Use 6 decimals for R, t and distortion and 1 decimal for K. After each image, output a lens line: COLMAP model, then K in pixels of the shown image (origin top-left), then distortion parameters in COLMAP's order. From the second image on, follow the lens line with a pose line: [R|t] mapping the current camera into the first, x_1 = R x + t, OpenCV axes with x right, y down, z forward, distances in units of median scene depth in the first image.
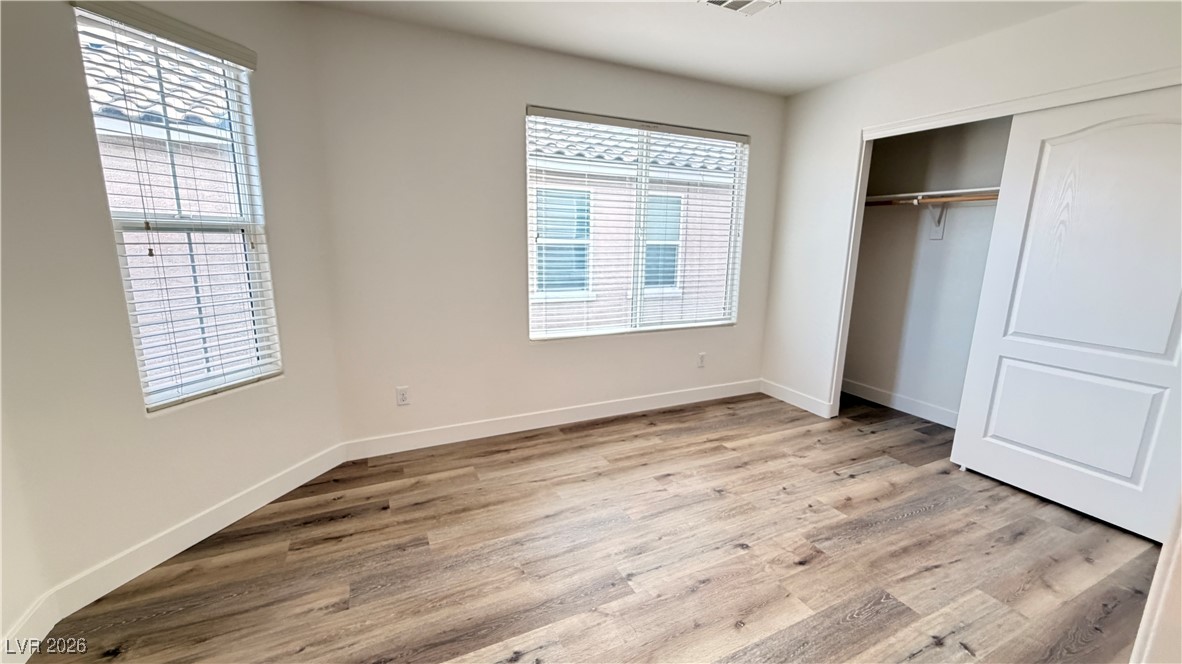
lens RADIAL K [[469.8, 0, 591.4], [0, 469.8, 331.8], [0, 0, 1]] dist [-0.000145, 0.000190]
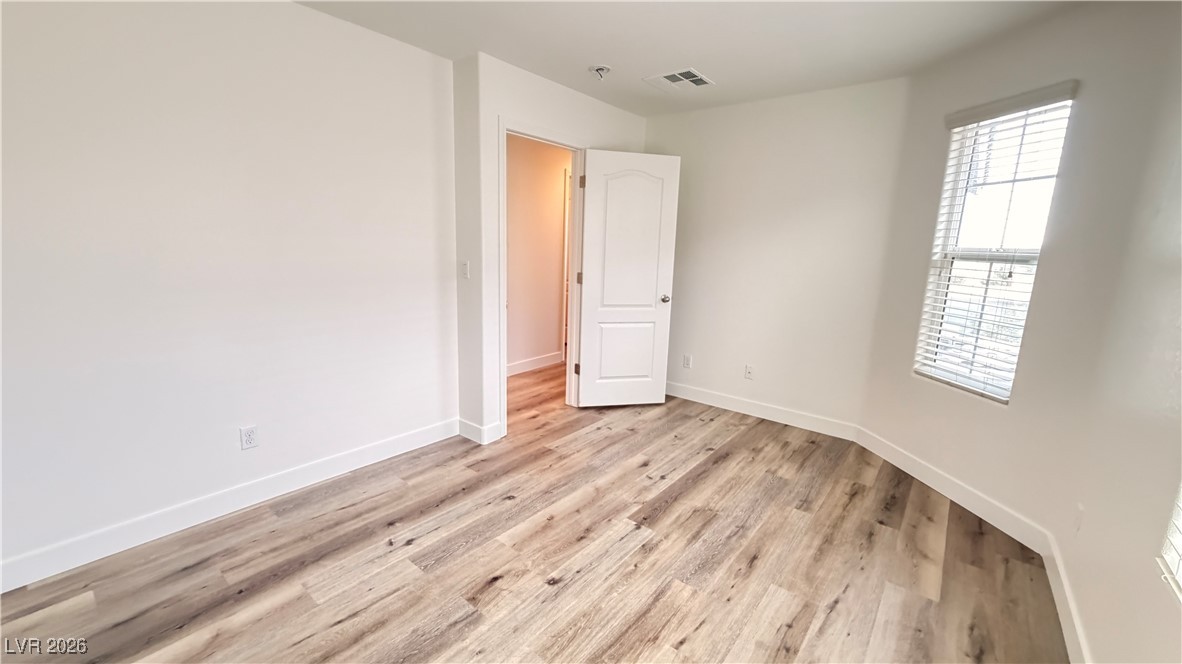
lens RADIAL K [[469.8, 0, 588.4], [0, 469.8, 333.9], [0, 0, 1]] dist [-0.000145, 0.000190]
pose [[-0.904934, 0.037249, -0.423919, 0.541770], [-0.128097, 0.926116, 0.354823, -0.280203], [0.405815, 0.375394, -0.833303, 1.380196]]
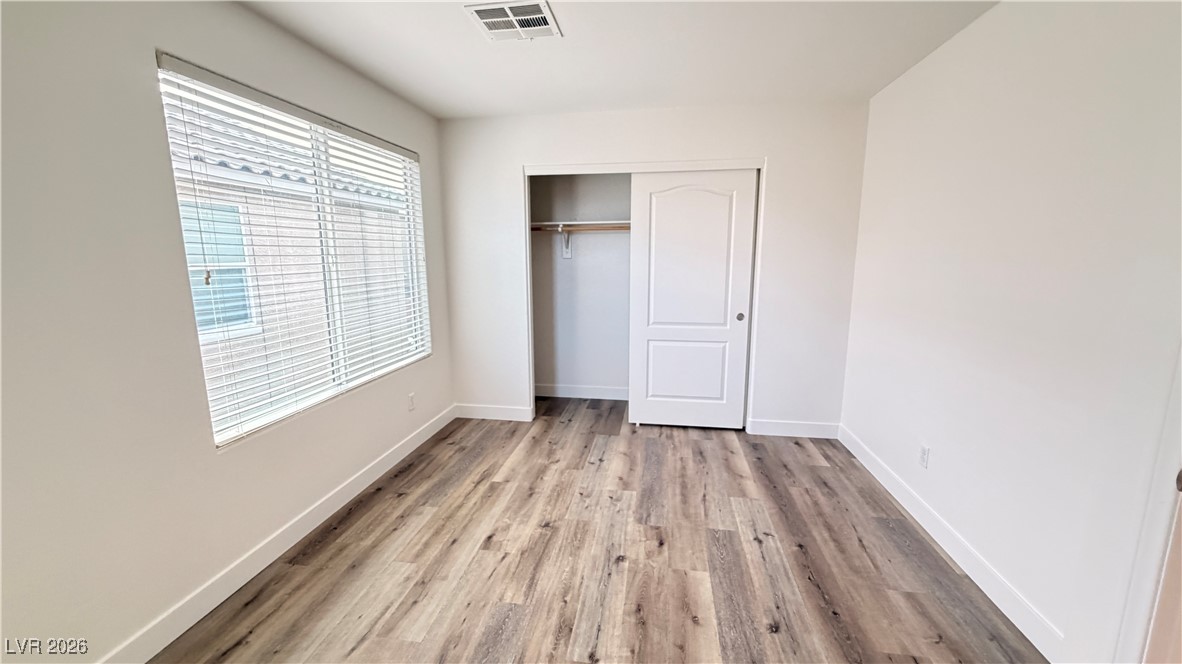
lens RADIAL K [[469.8, 0, 586.8], [0, 469.8, 332.2], [0, 0, 1]] dist [-0.000145, 0.000190]
pose [[0.571529, -0.157358, 0.805353, -0.418635], [0.176373, 0.982060, 0.066719, -0.108709], [-0.801403, 0.103910, 0.589029, 0.330903]]
